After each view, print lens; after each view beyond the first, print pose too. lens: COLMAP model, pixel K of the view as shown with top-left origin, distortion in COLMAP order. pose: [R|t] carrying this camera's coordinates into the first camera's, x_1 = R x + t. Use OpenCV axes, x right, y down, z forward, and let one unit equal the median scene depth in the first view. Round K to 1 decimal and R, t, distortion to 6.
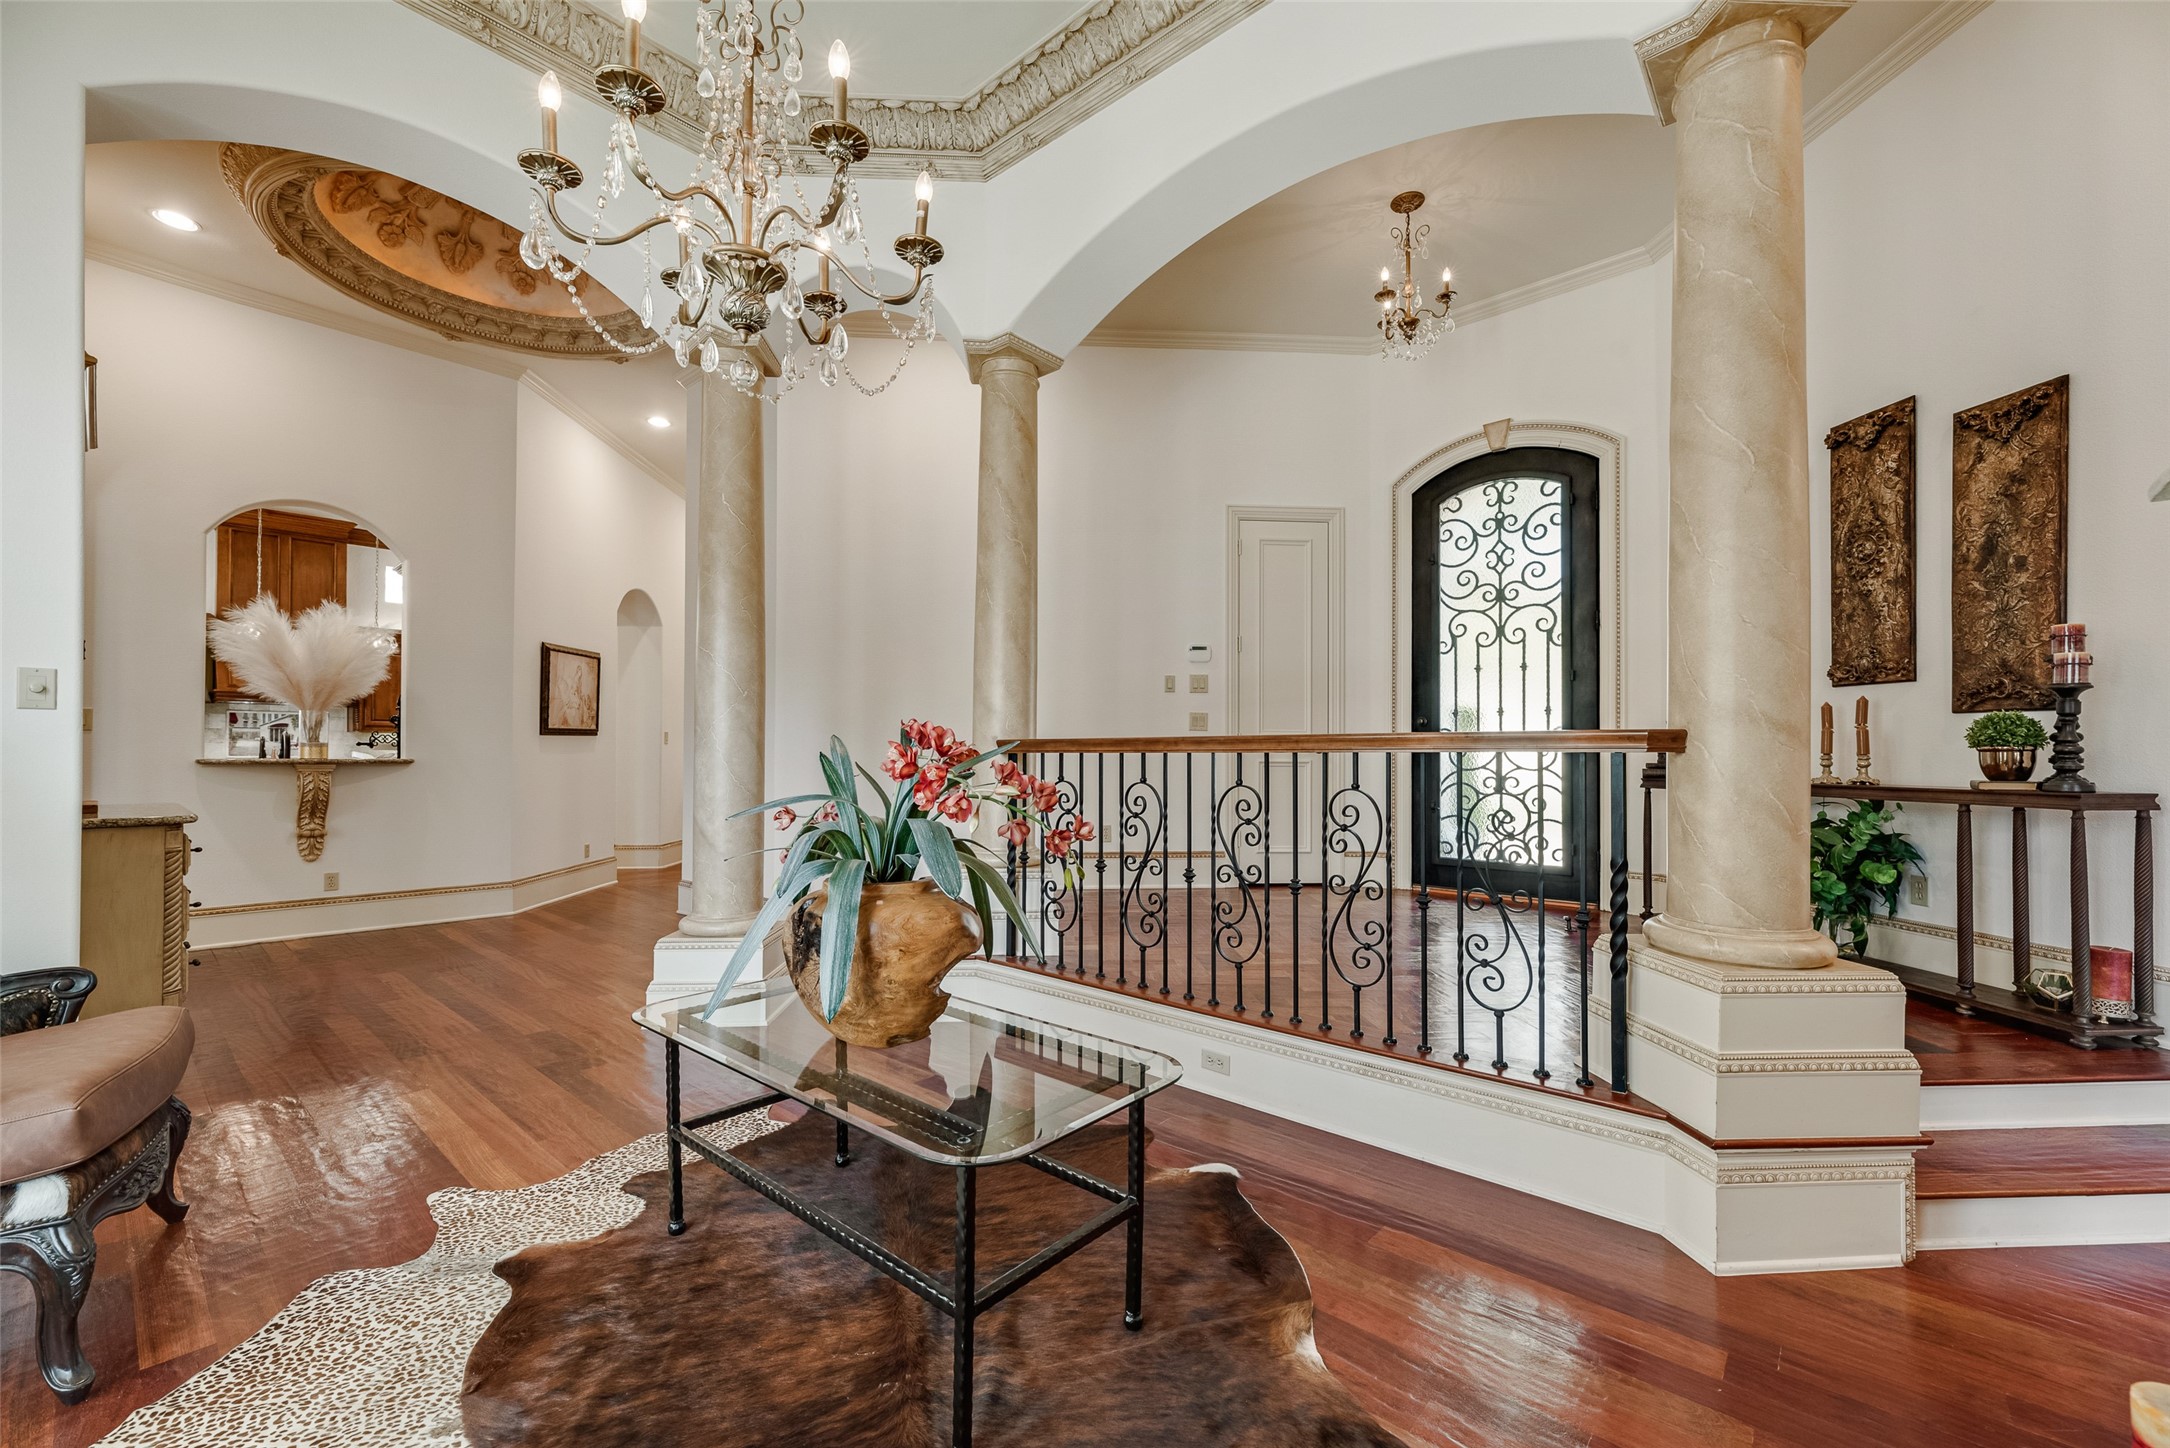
lens RADIAL K [[874.7, 0, 1087.8], [0, 874.7, 747.3], [0, 0, 1]] dist [0.009954, -0.000044]
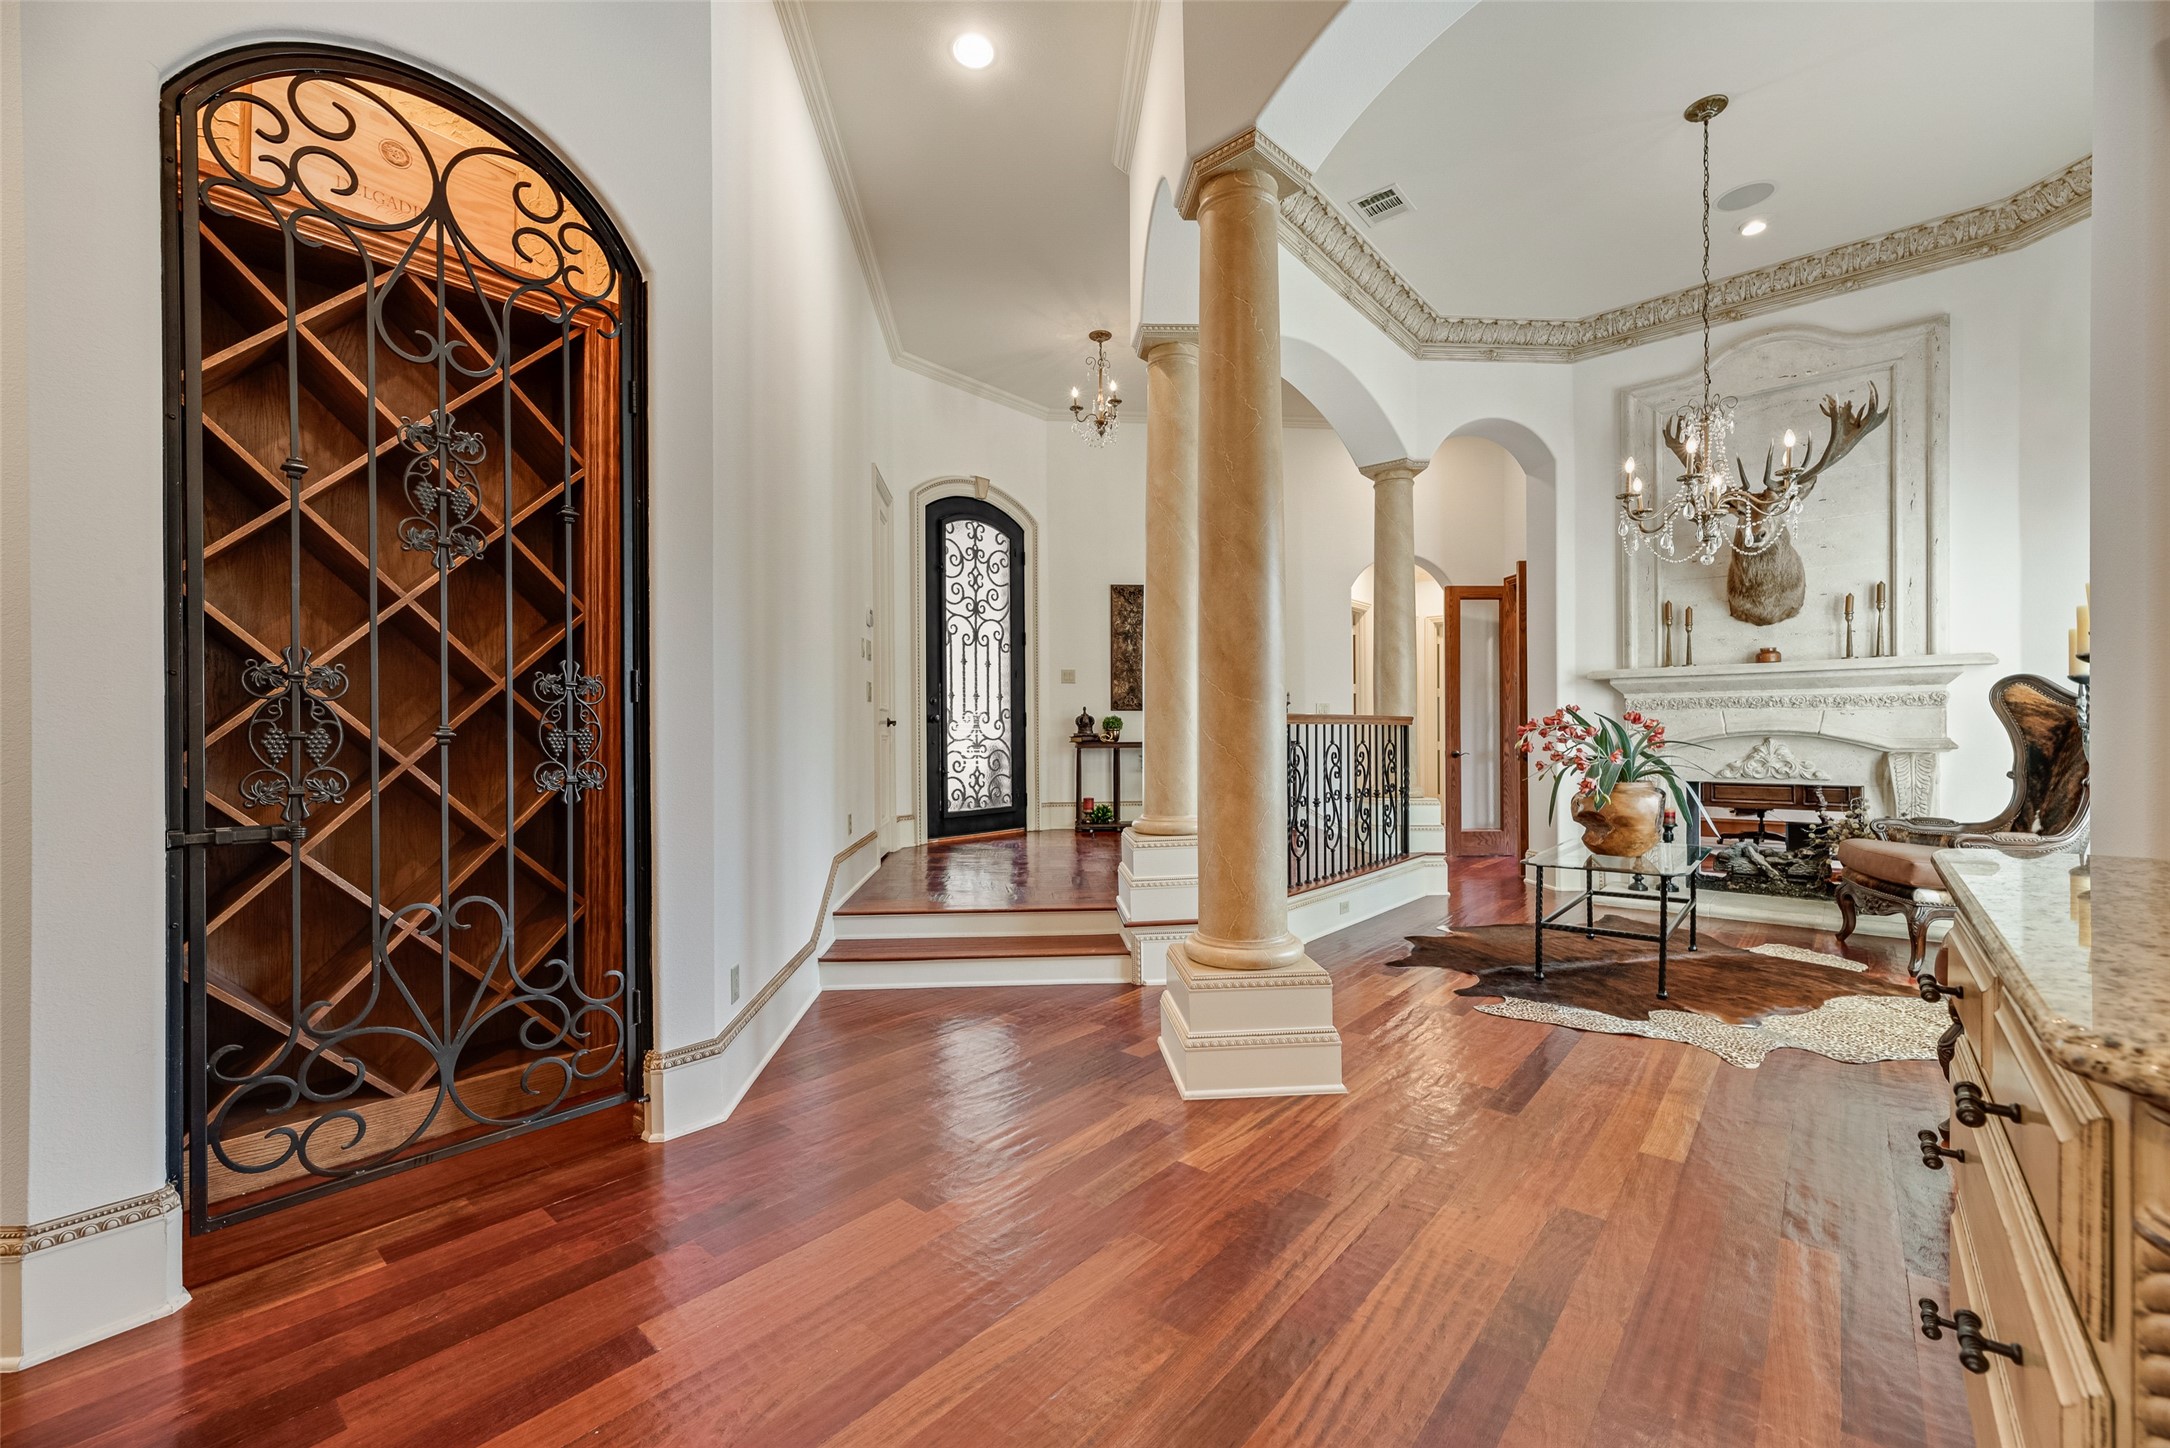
lens RADIAL K [[874.7, 0, 1095.0], [0, 874.7, 736.2], [0, 0, 1]] dist [0.009954, -0.000044]
pose [[0.032183, -0.007042, 0.999457, -0.868930], [-0.002786, 0.999971, 0.007135, 0.010968], [-0.999478, -0.003014, 0.032163, 0.793899]]
